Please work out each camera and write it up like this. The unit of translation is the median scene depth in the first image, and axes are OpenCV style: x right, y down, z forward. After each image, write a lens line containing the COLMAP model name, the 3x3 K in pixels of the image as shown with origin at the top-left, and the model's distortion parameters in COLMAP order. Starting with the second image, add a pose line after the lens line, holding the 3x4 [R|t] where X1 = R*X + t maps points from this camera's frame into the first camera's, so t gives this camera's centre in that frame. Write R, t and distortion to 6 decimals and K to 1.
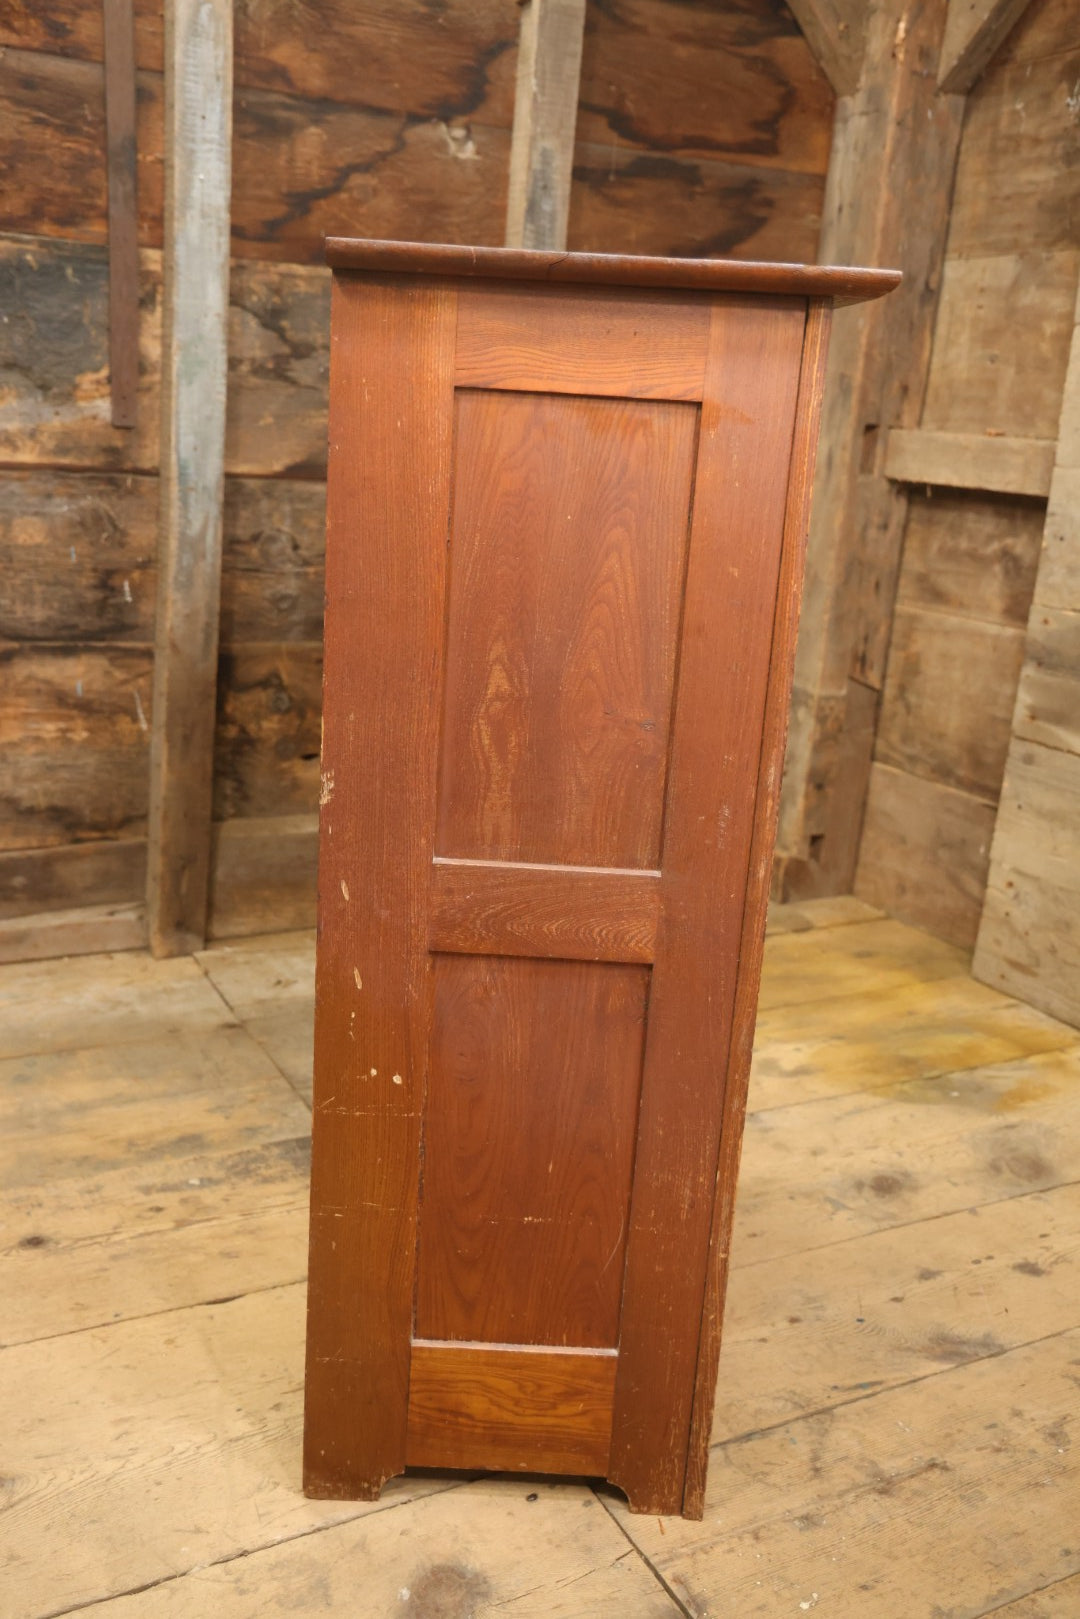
lens RADIAL K [[1524.8, 0, 536.6], [0, 1524.8, 800.6], [0, 0, 1]] dist [-0.006445, 0.099641]
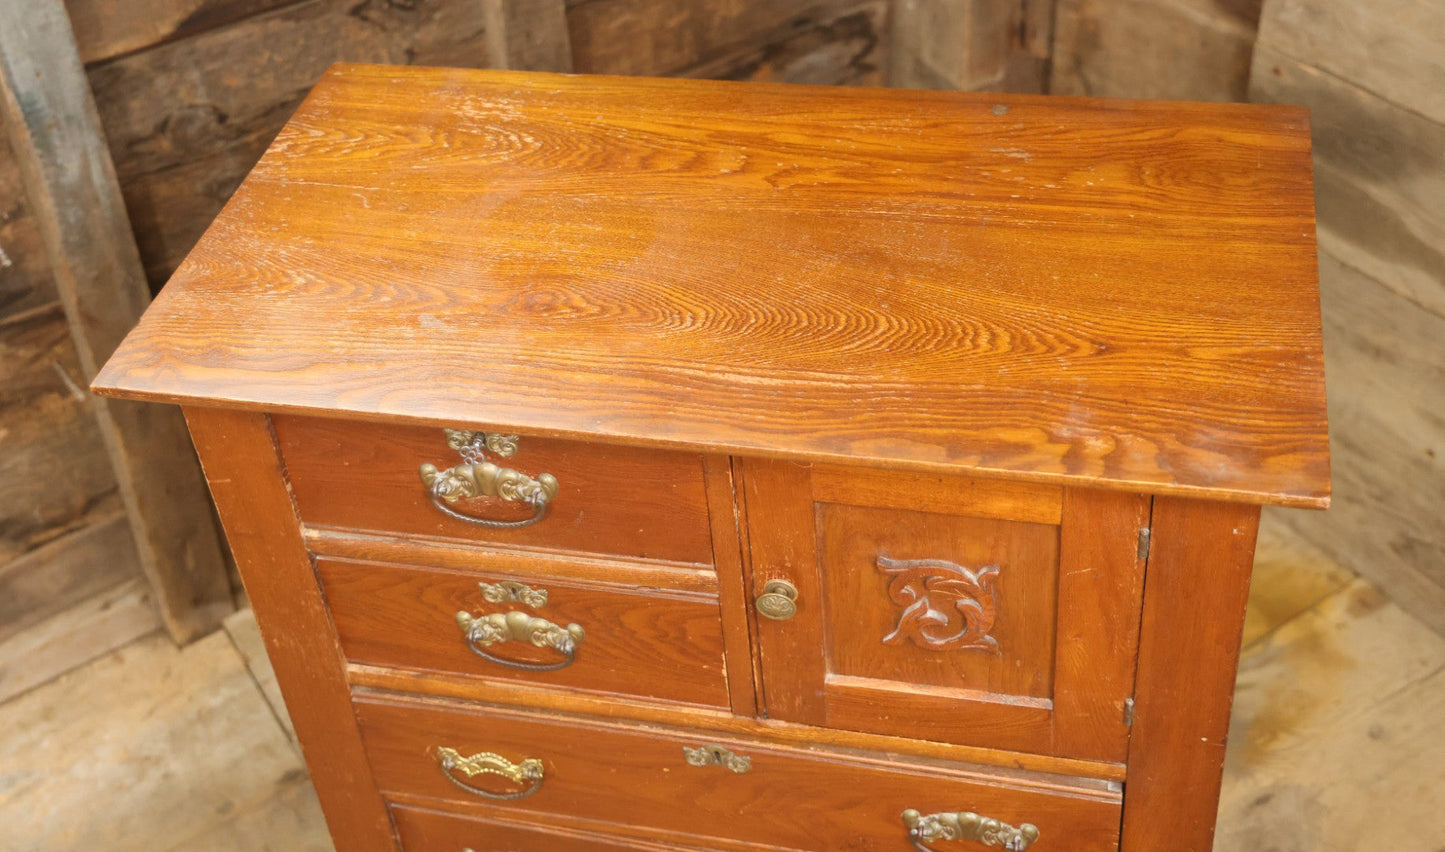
lens RADIAL K [[1791.0, 0, 709.9], [0, 1791.0, 321.4], [0, 0, 1]] dist [0.036210, 0.179287]
pose [[0.986832, -0.161749, 0.000850, 0.051425], [0.149299, 0.912867, 0.379980, -0.382677], [-0.062238, -0.374849, 0.924994, 0.190994]]
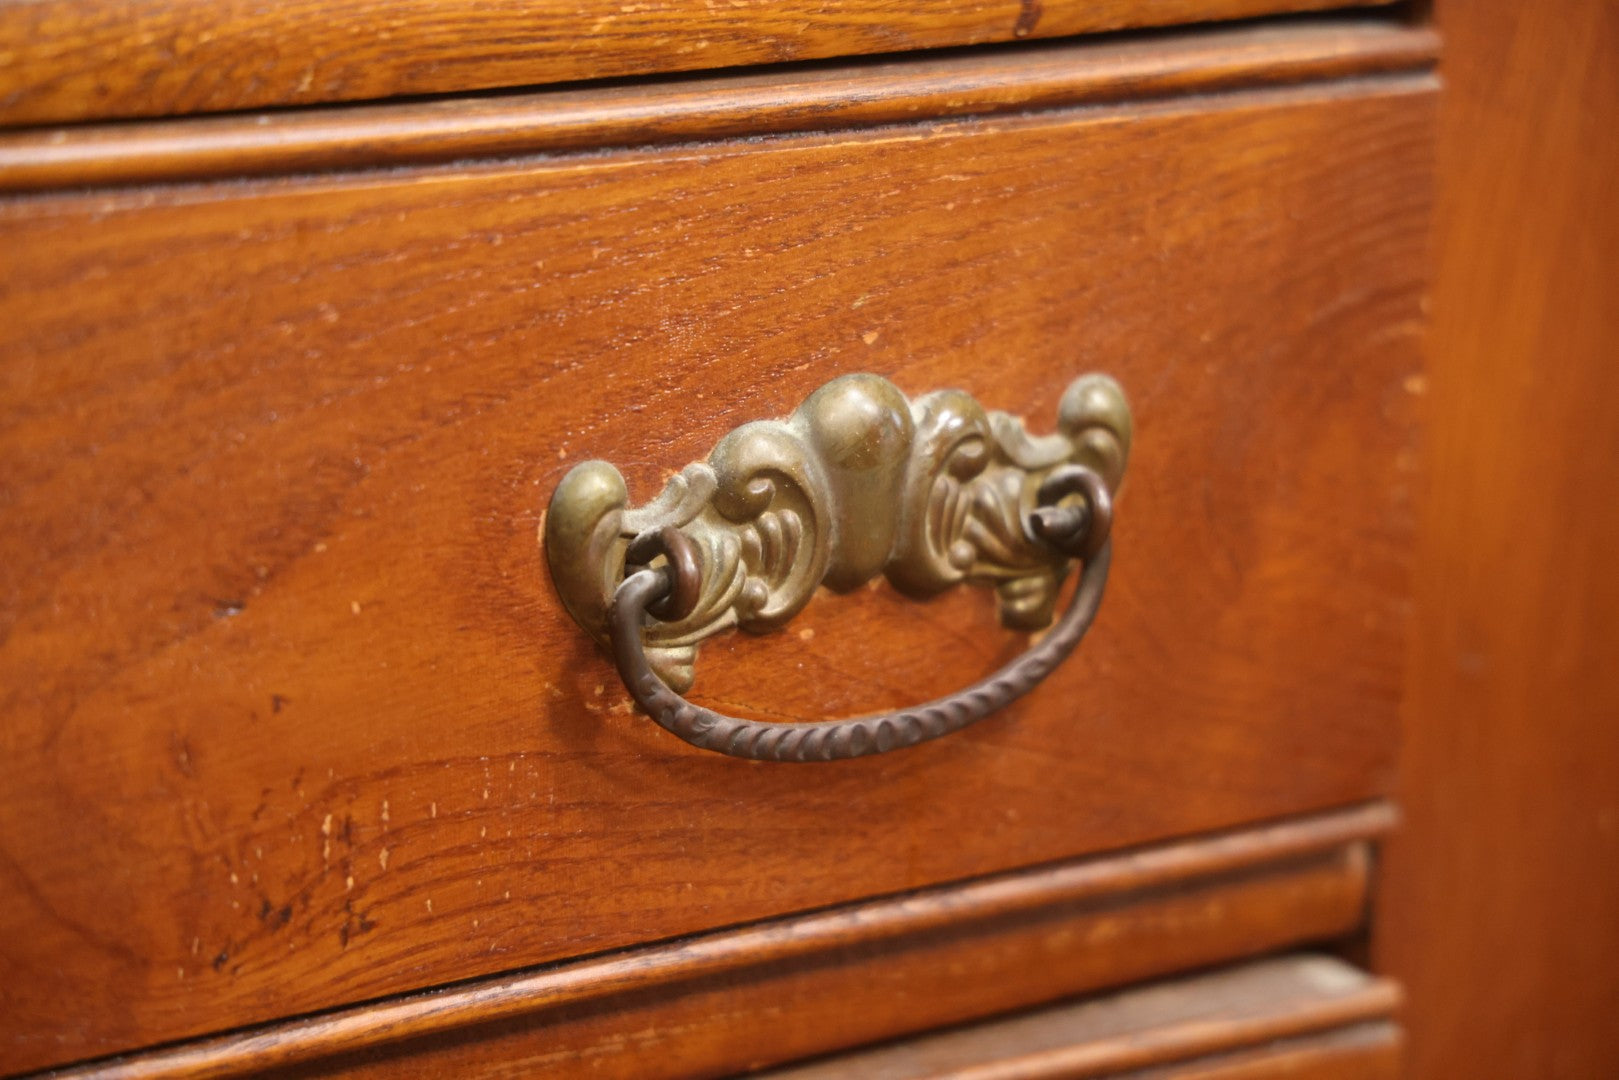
lens RADIAL K [[4591.4, 0, 809.0], [0, 4591.4, 511.5], [0, 0, 1]] dist [0.511096, 0.312444]
pose [[0.608781, -0.229914, 0.759292, -0.092627], [0.218956, 0.968605, 0.117740, -0.068892], [-0.762524, 0.094574, 0.640010, 0.453214]]
